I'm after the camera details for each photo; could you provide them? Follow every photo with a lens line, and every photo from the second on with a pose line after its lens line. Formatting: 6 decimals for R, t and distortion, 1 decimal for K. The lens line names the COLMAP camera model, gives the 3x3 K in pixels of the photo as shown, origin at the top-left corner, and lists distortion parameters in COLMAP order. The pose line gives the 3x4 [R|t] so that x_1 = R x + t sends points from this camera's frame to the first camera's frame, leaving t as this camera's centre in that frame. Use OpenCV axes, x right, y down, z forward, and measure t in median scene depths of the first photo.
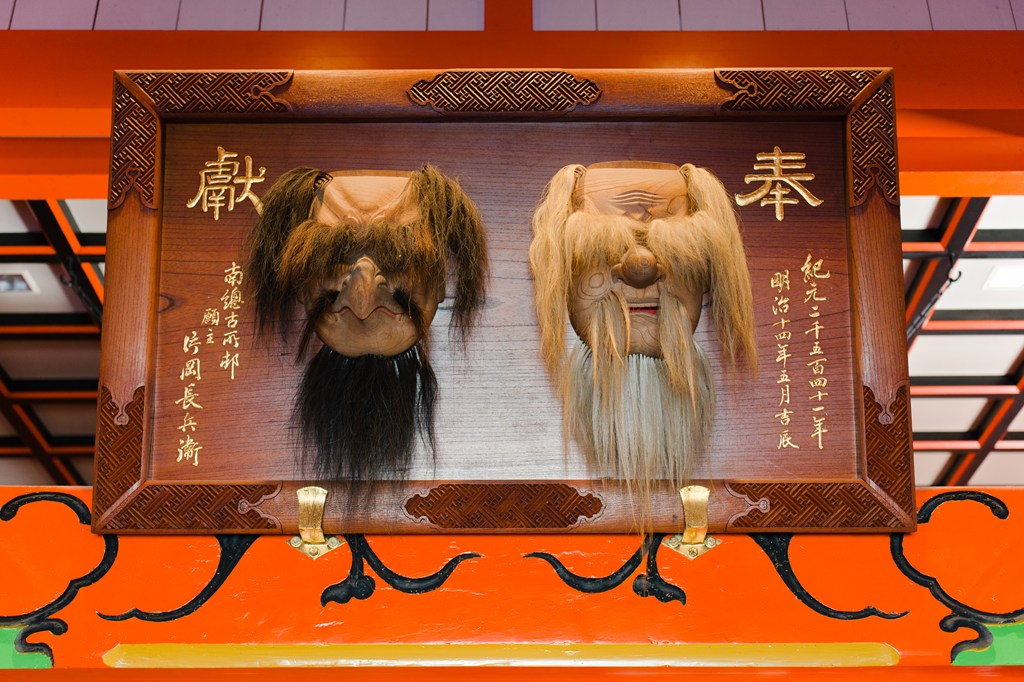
lens RADIAL K [[1345.4, 0, 518.5], [0, 1345.4, 341.2], [0, 0, 1]] dist [-0.000789, 0.000000]
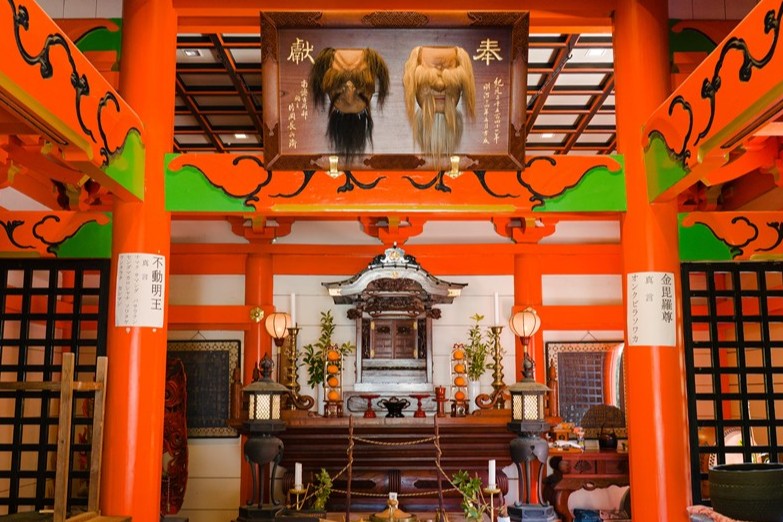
lens RADIAL K [[633.3, 0, 392.2], [0, 633.3, 259.5], [0, 0, 1]] dist [-0.002535, -0.000535]
pose [[0.999992, 0.003406, -0.002260, -0.011888], [-0.002462, 0.943262, 0.332040, -0.152659], [0.003263, -0.332032, 0.943263, -0.468783]]
